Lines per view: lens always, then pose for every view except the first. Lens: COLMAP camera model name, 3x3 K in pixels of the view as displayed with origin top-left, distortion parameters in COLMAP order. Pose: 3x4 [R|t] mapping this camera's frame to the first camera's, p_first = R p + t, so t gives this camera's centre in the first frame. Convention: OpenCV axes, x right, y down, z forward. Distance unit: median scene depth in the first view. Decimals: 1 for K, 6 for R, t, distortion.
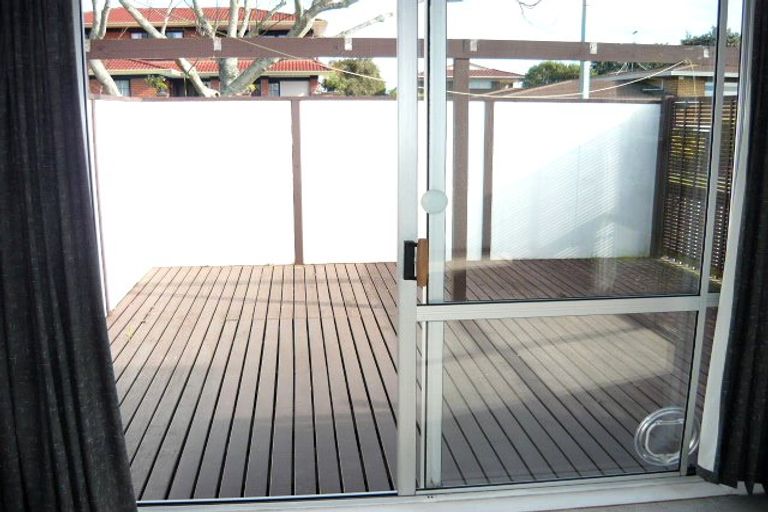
lens RADIAL K [[792.9, 0, 384.0], [0, 792.9, 256.0], [0, 0, 1]] dist [-0.156297, 0.022709]
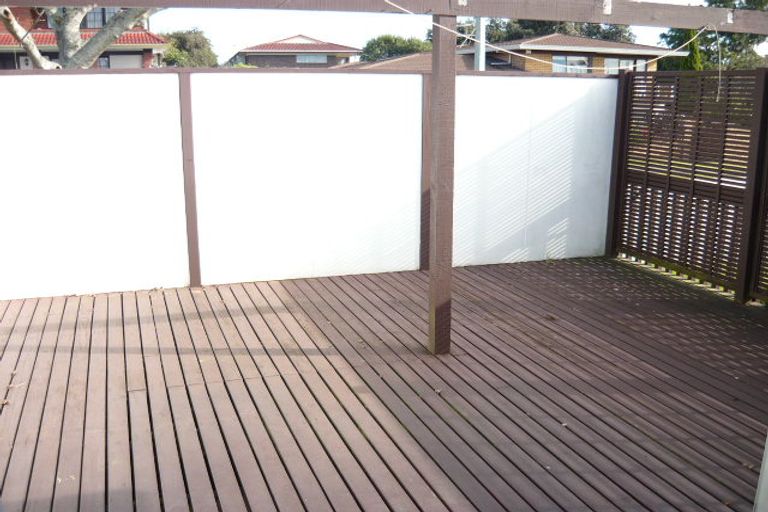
lens RADIAL K [[792.9, 0, 384.0], [0, 792.9, 256.0], [0, 0, 1]] dist [-0.156297, 0.022709]
pose [[0.976067, -0.040017, 0.213756, -0.088095], [0.033441, 0.998852, 0.034297, -0.038131], [-0.214883, -0.026328, 0.976285, 0.208149]]
